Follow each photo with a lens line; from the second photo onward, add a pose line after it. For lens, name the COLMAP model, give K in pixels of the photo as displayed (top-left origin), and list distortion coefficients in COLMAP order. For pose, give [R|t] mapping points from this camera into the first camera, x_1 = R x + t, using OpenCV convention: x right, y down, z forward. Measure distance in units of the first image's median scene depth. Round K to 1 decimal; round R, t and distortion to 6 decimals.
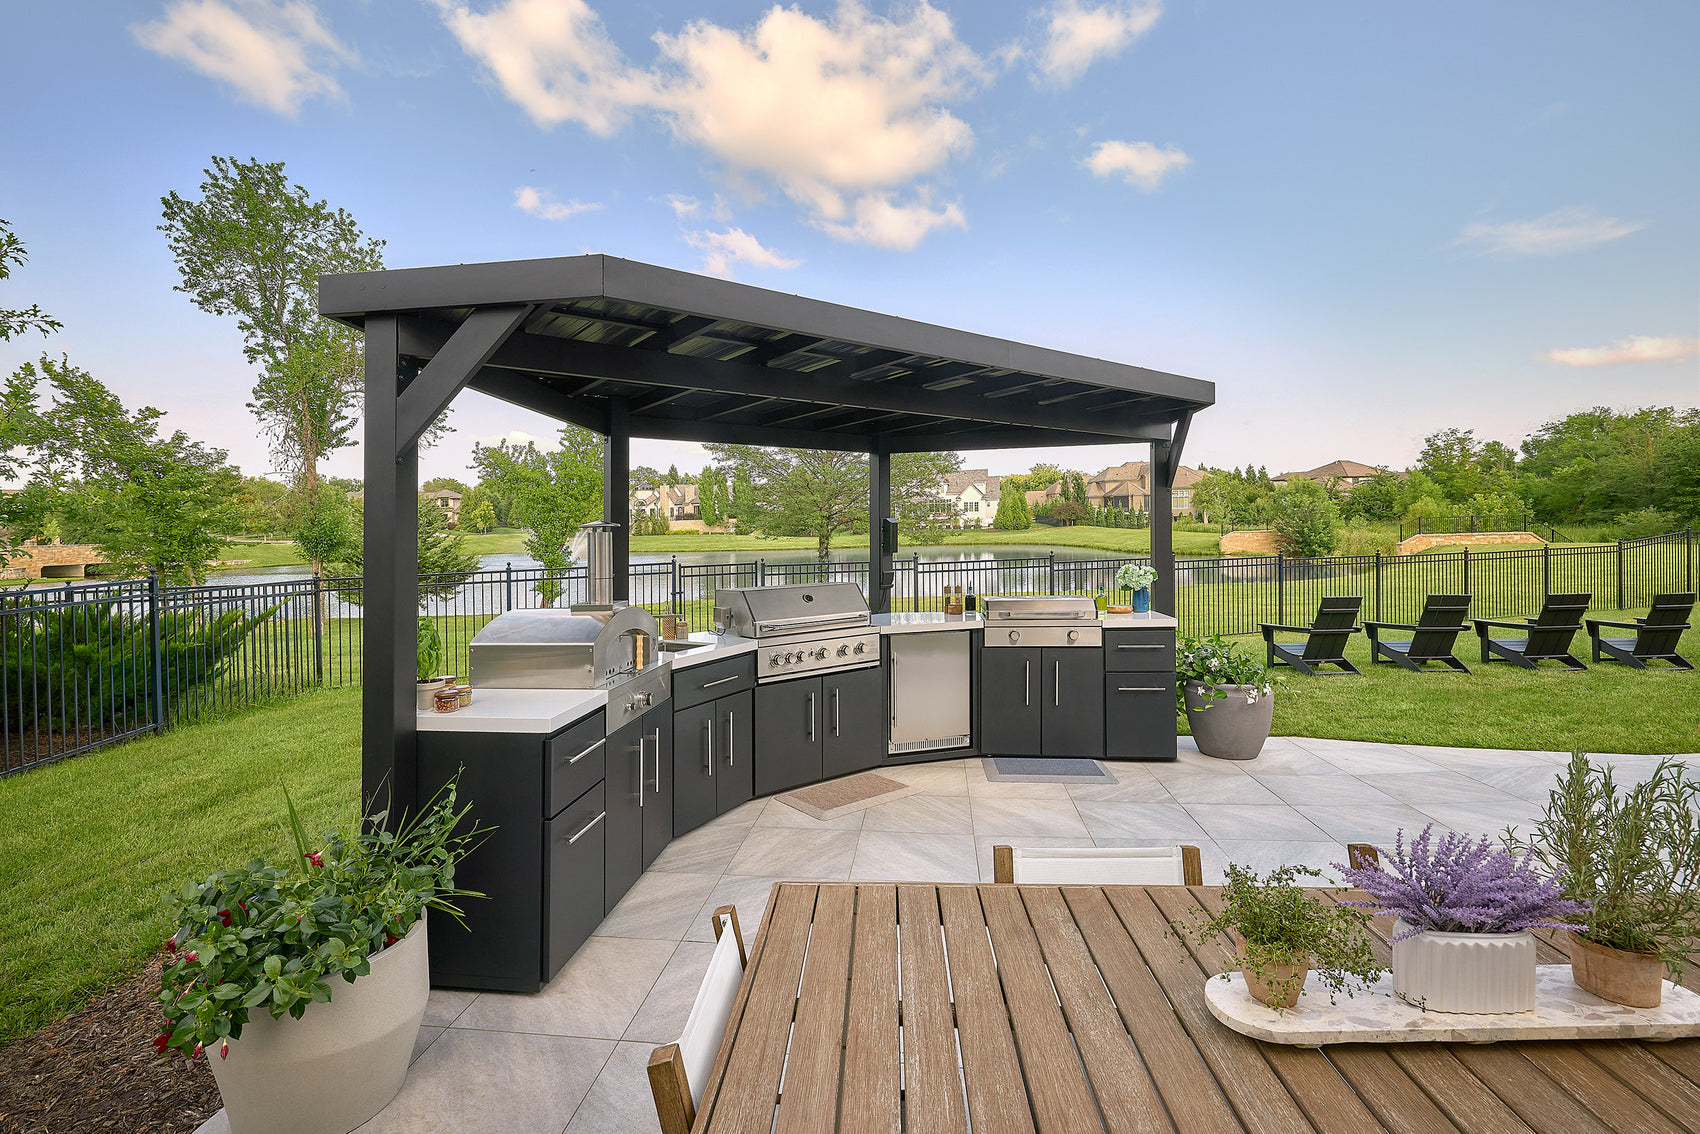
lens RADIAL K [[746.3, 0, 843.5], [0, 746.3, 563.2], [0, 0, 1]] dist [0.009036, -0.001661]
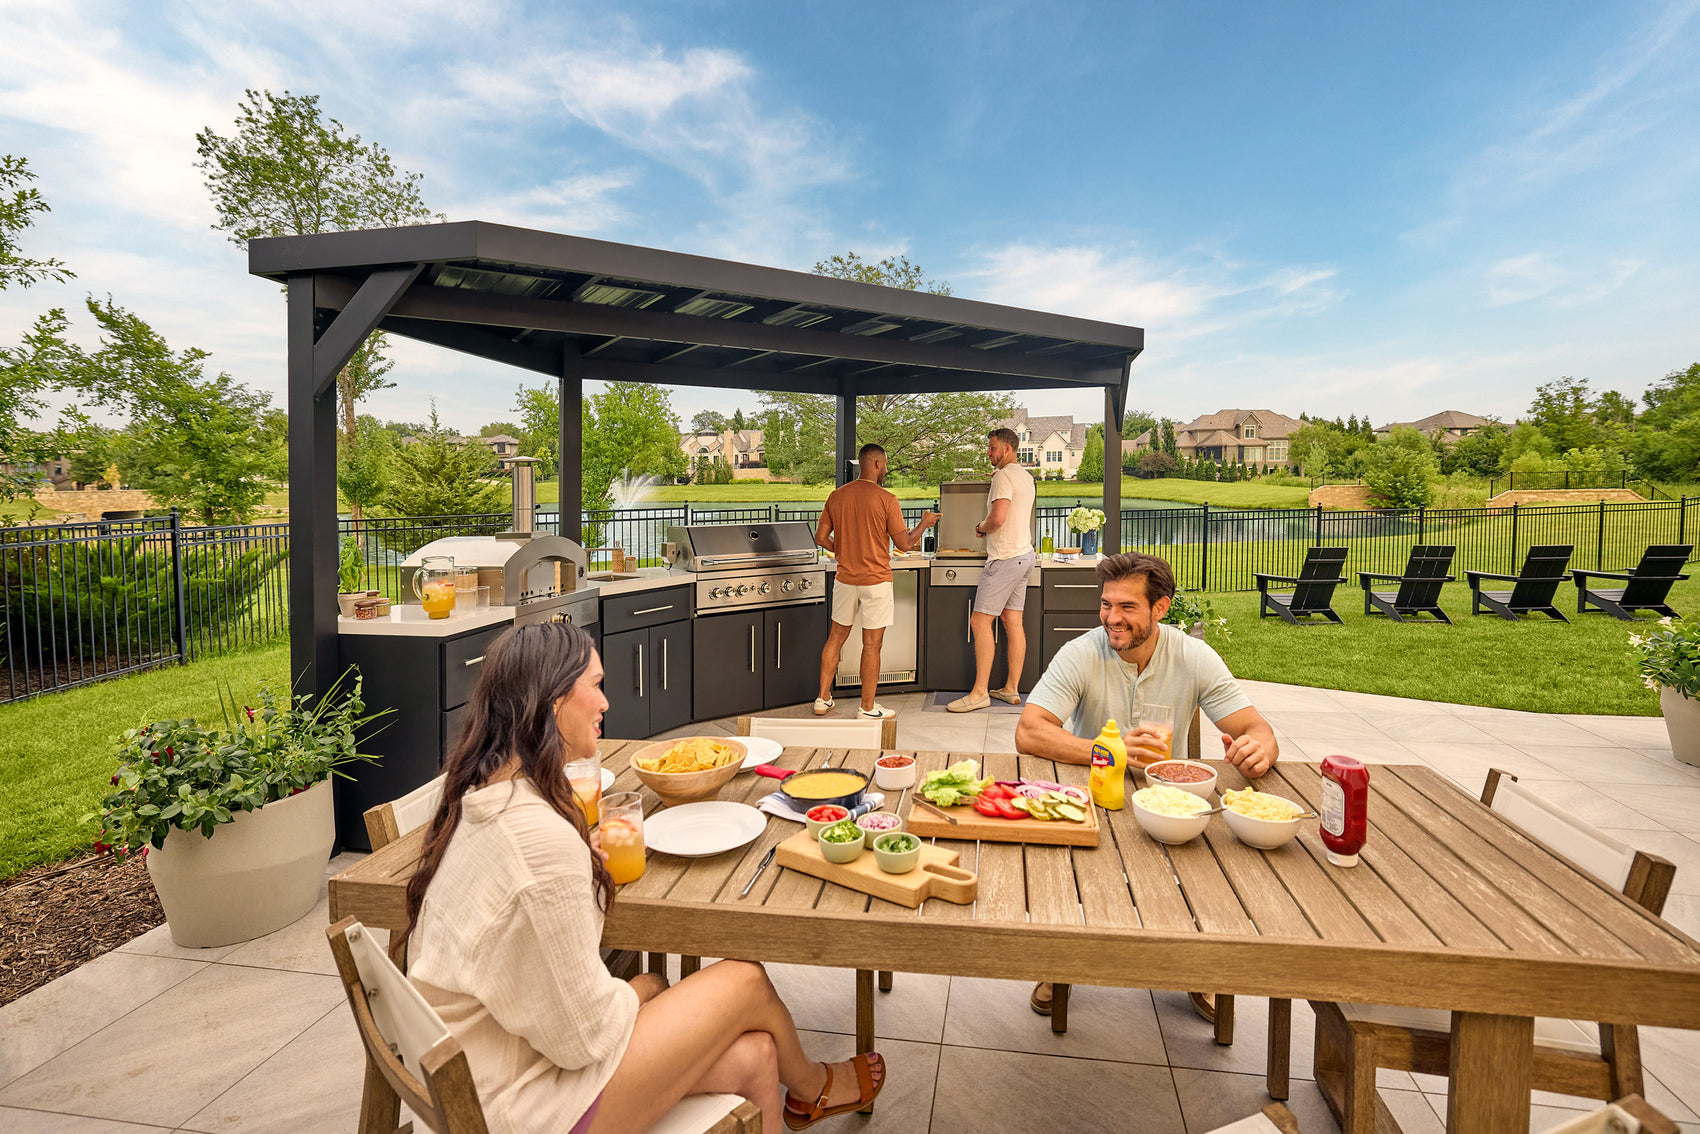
lens RADIAL K [[804.3, 0, 905.8], [0, 804.3, 547.8], [0, 0, 1]] dist [-0.020474, 0.007695]
pose [[0.999620, 0.010770, -0.025366, 0.119938], [-0.009789, 0.999212, 0.038472, 0.011798], [0.025760, -0.038209, 0.998938, -0.074378]]
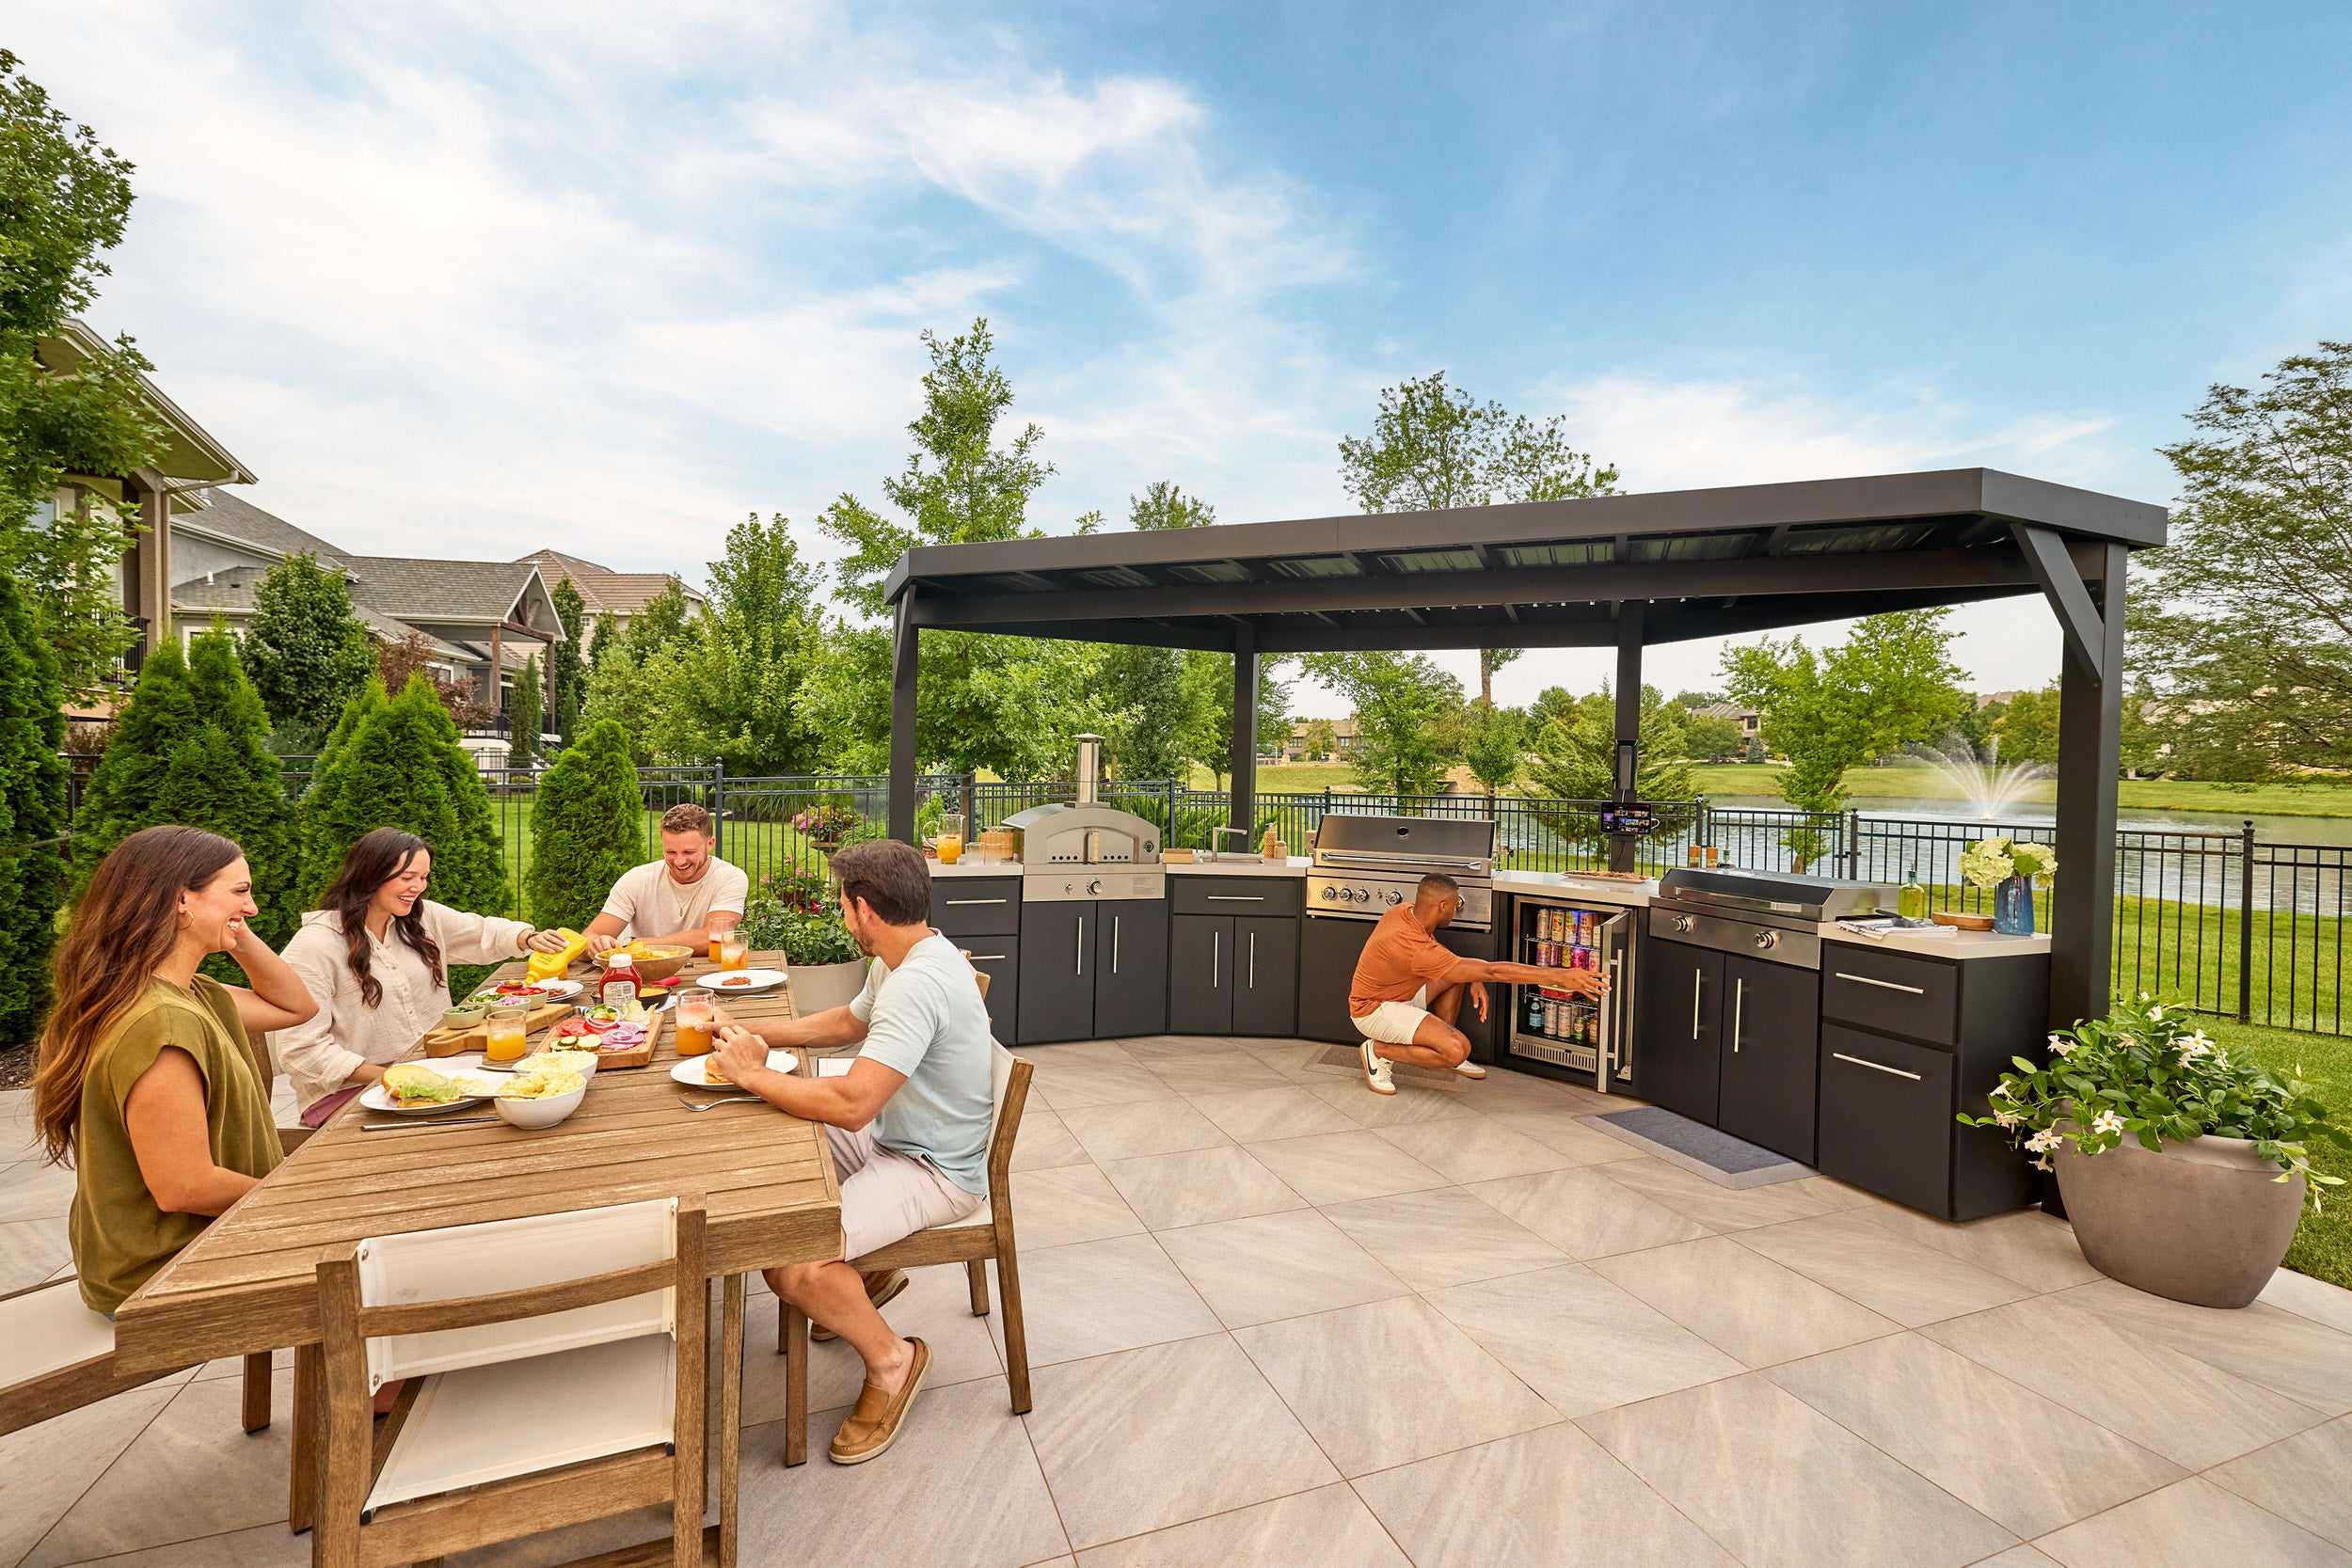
lens RADIAL K [[1032.4, 0, 1188.2], [0, 1032.4, 772.1], [0, 0, 1]] dist [0.009036, -0.001661]
pose [[0.499871, 0.041655, -0.865098, 0.516256], [-0.069753, 0.997534, 0.007728, -0.007077], [0.863287, 0.056480, 0.501544, 0.127862]]
